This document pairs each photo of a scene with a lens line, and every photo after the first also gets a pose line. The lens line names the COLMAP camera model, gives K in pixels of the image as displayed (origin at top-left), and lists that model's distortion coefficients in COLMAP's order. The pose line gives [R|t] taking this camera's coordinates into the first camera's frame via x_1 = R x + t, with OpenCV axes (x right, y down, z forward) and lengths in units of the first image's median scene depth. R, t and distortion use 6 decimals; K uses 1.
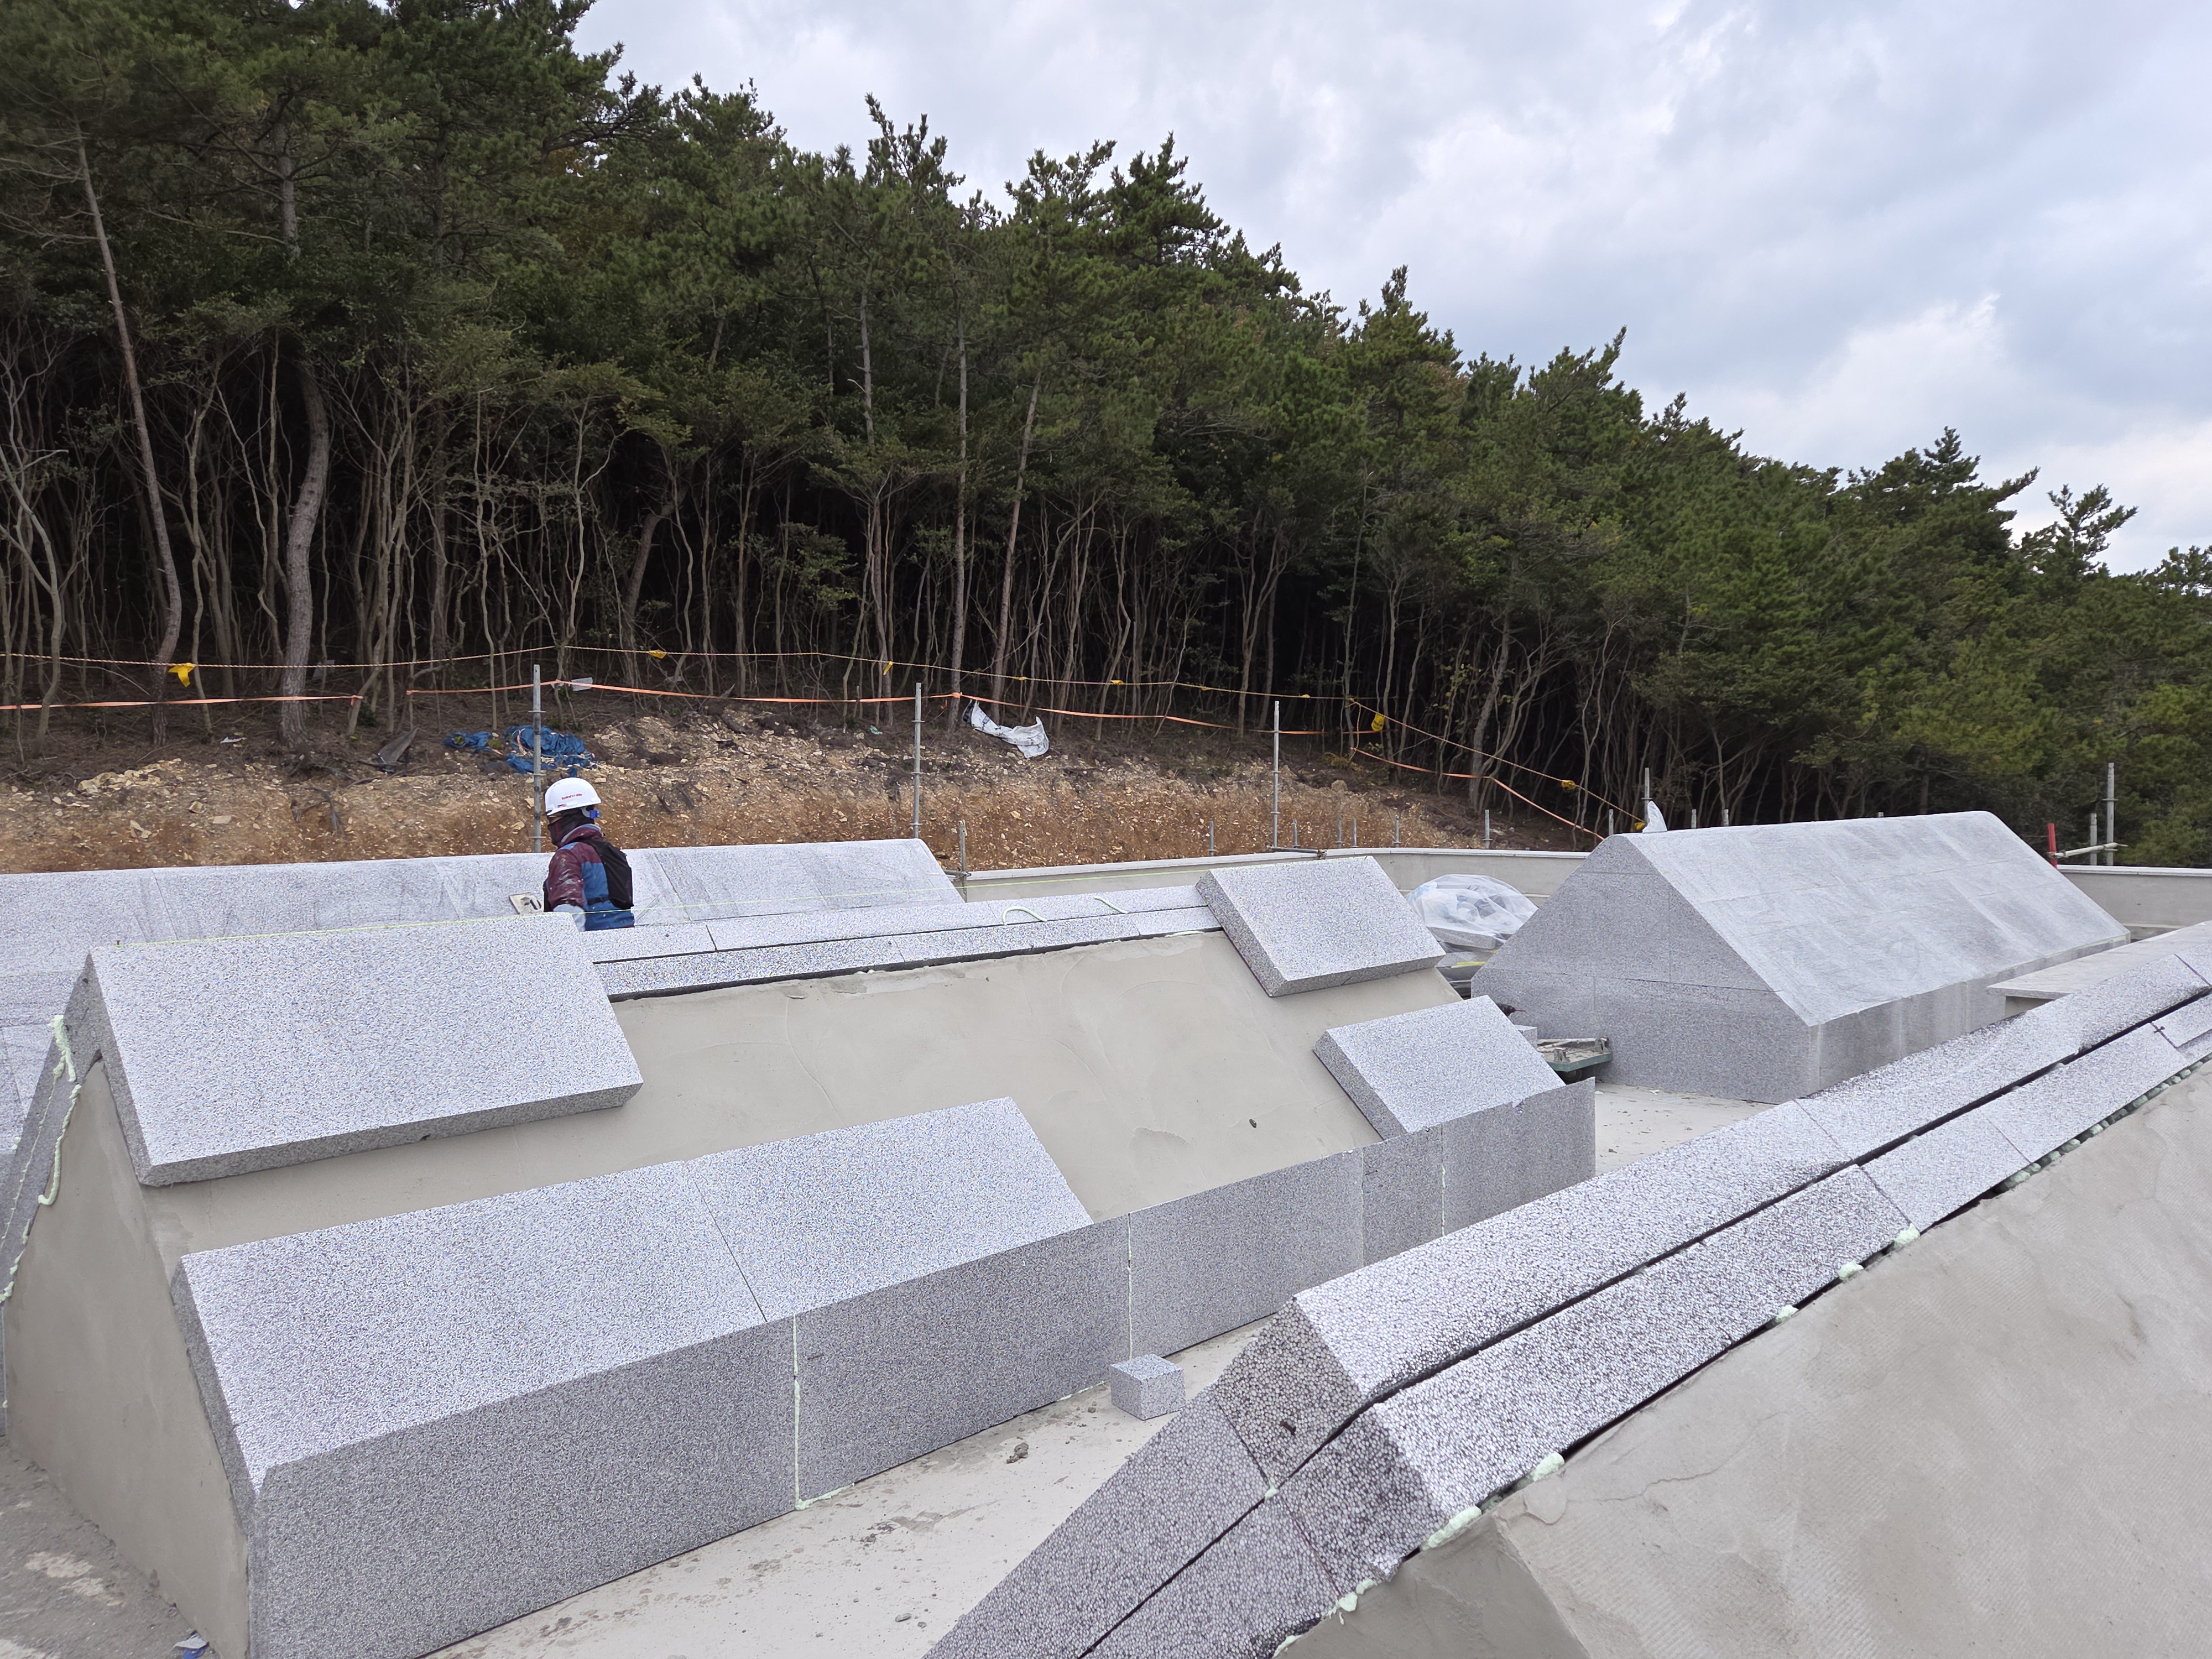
lens RADIAL K [[1657.9, 0, 1094.1], [0, 1657.9, 840.0], [0, 0, 1]] dist [0.074882, -0.064082]
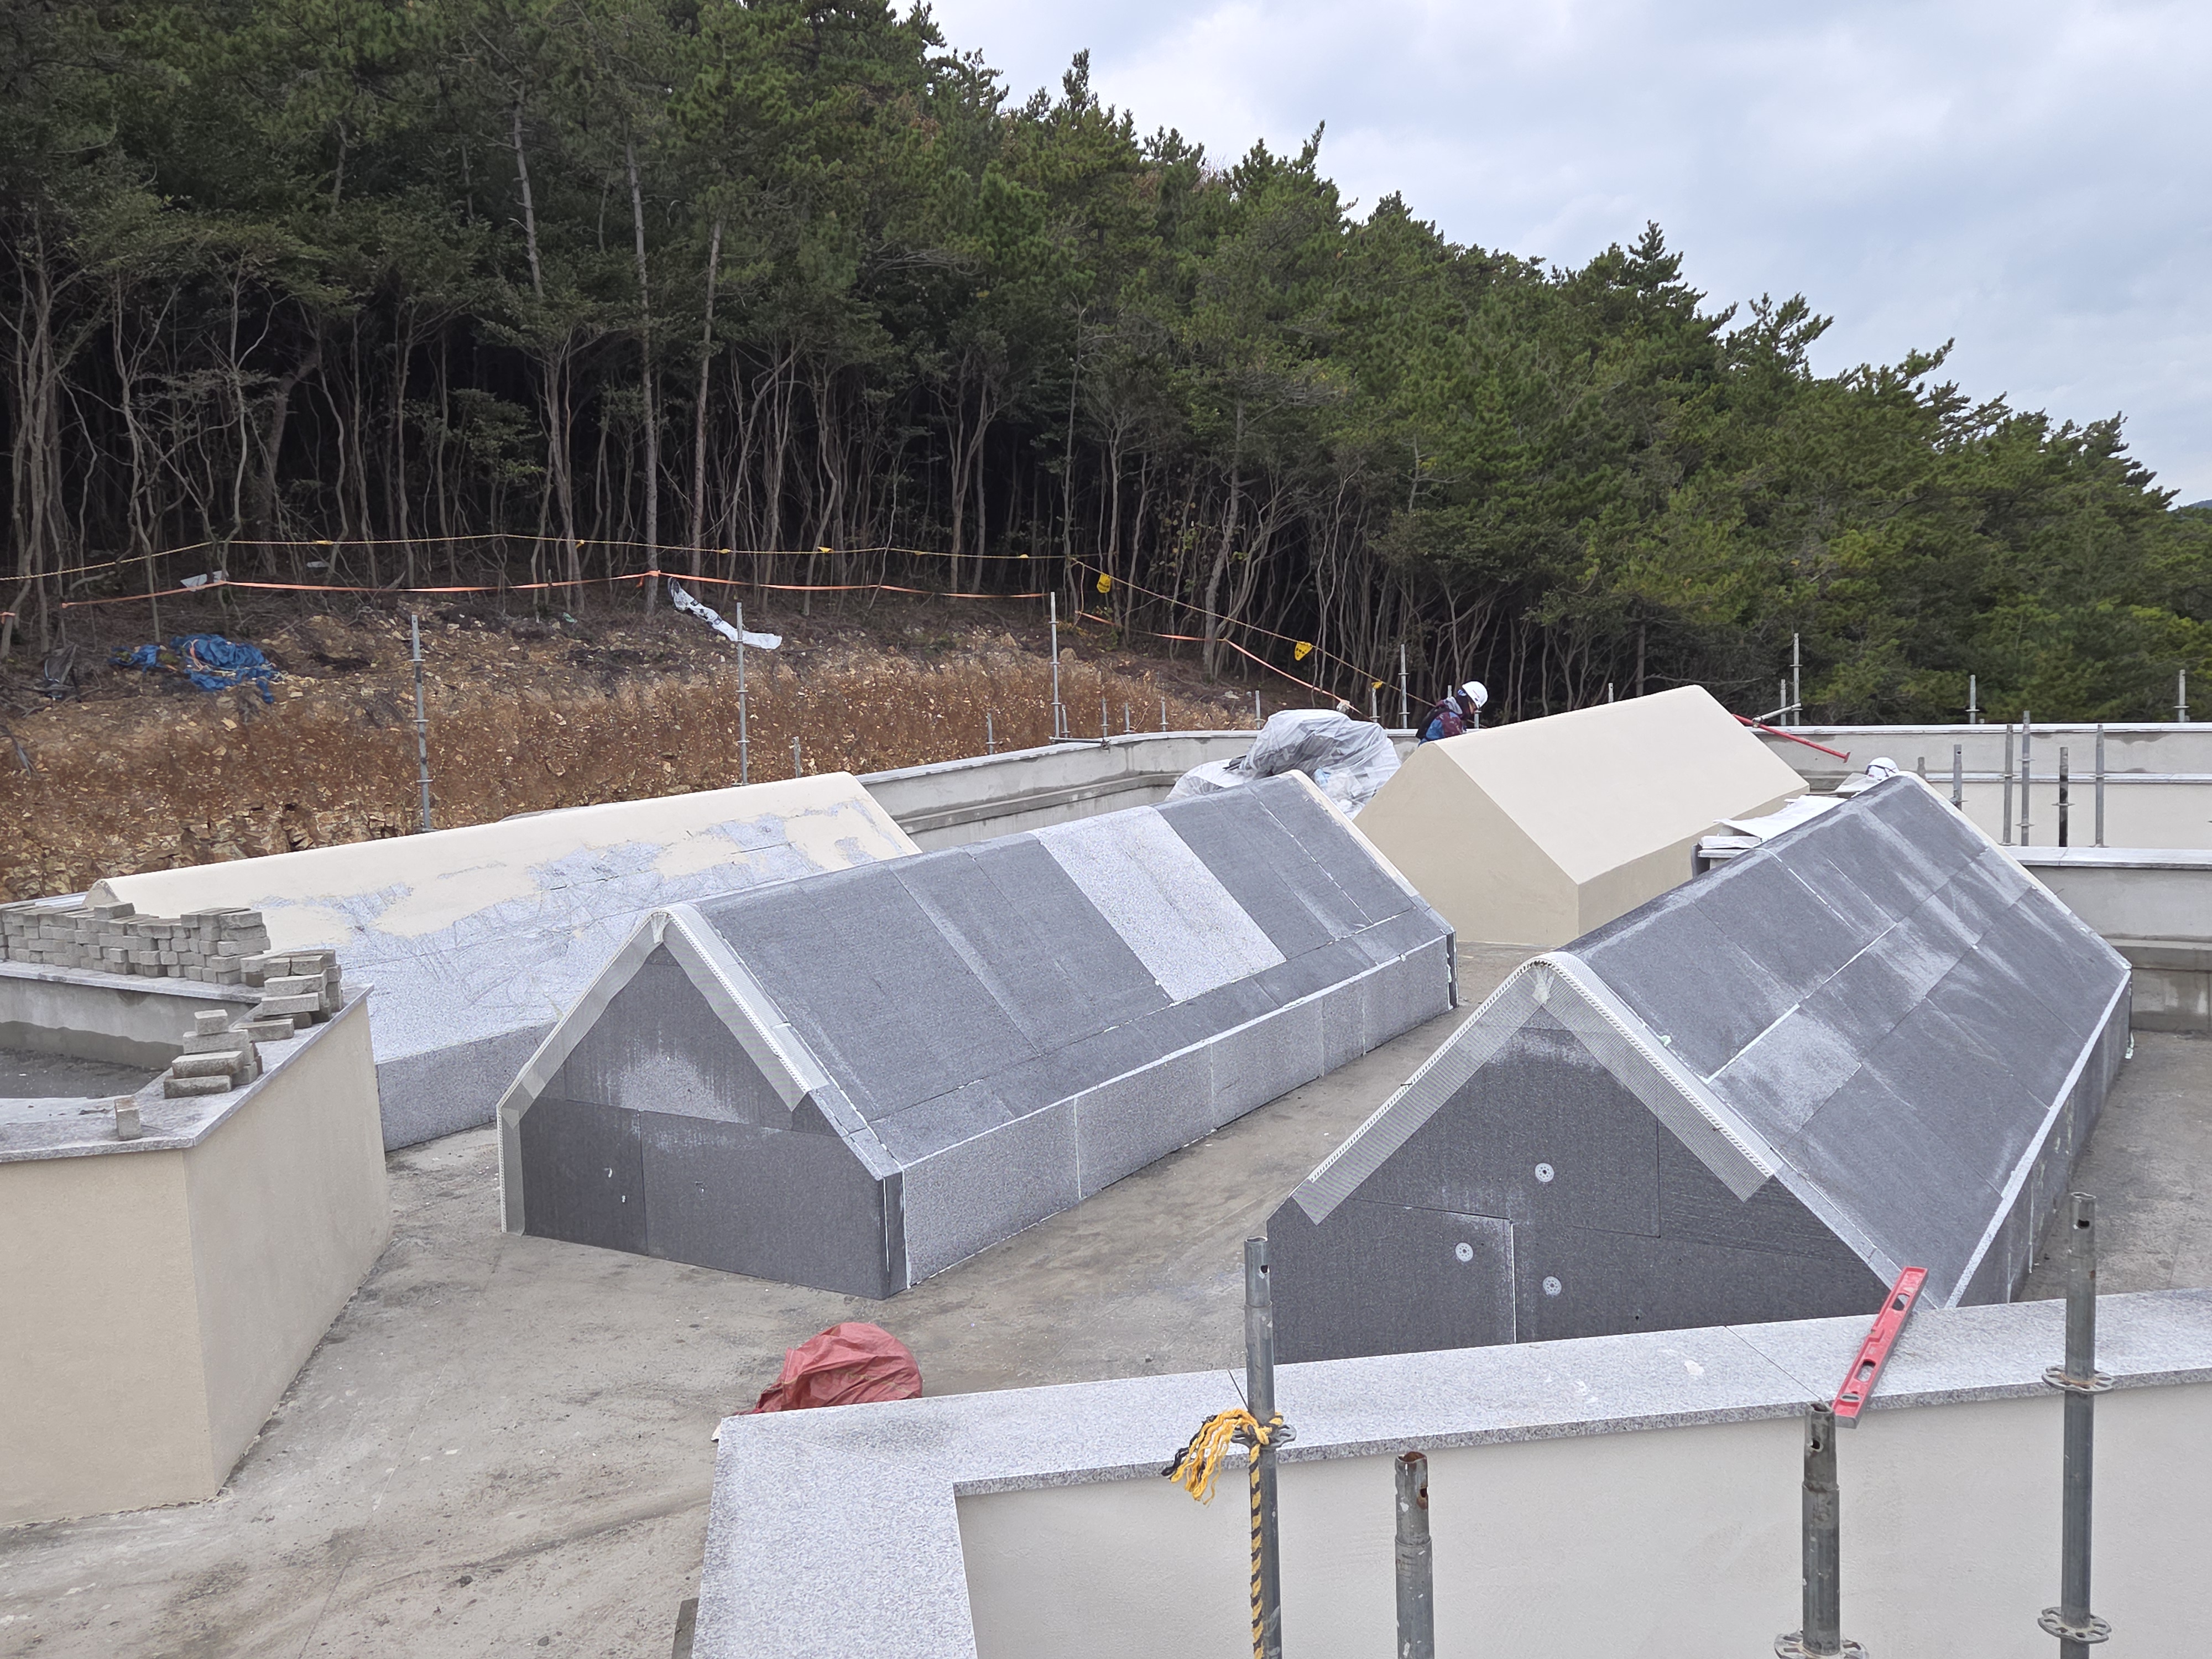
lens RADIAL K [[2013.2, 0, 1117.2], [0, 2013.2, 837.5], [0, 0, 1]] dist [0.043645, -0.005920]
pose [[0.977497, -0.059210, 0.202468, -0.067559], [0.044247, 0.995998, 0.077650, -0.018723], [-0.206256, -0.066944, 0.976205, -0.128595]]
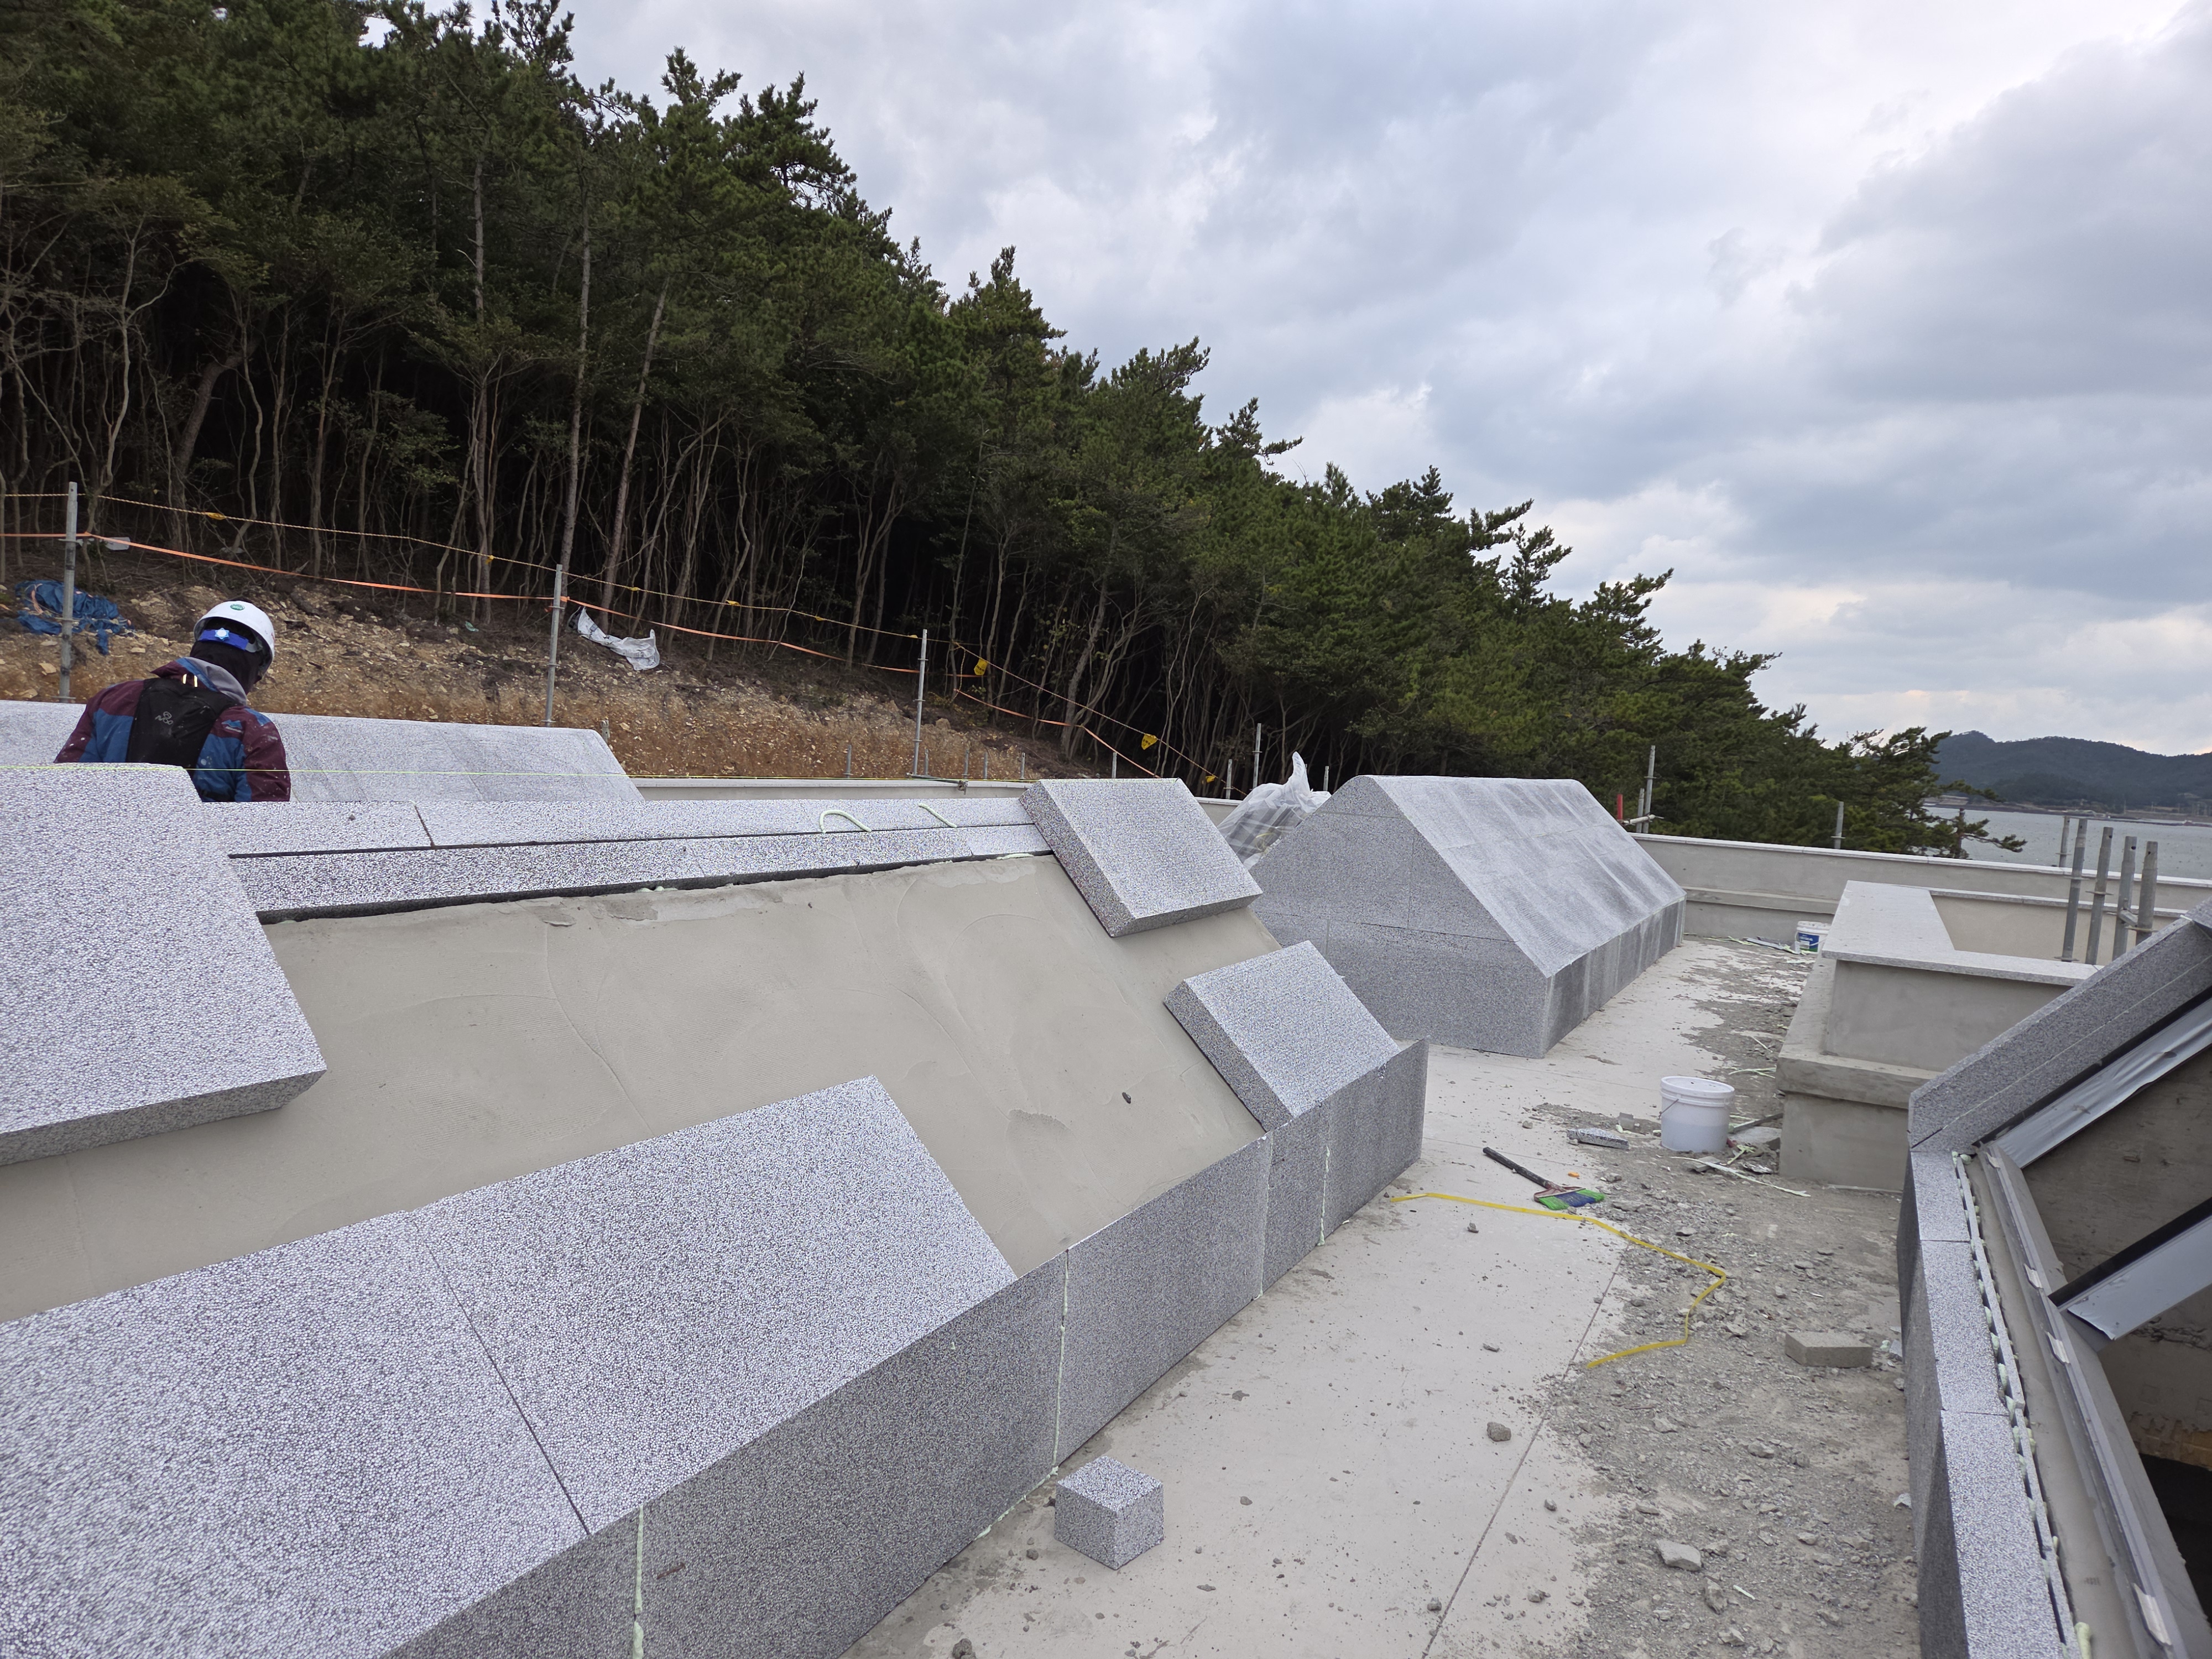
lens RADIAL K [[1497.2, 0, 1106.0], [0, 1497.2, 829.5], [0, 0, 1]] dist [0.078116, -0.075136]
pose [[0.957243, 0.053327, 0.284326, -0.023350], [-0.063031, 0.997696, 0.025084, 0.004687], [-0.282333, -0.041933, 0.958399, 0.060013]]
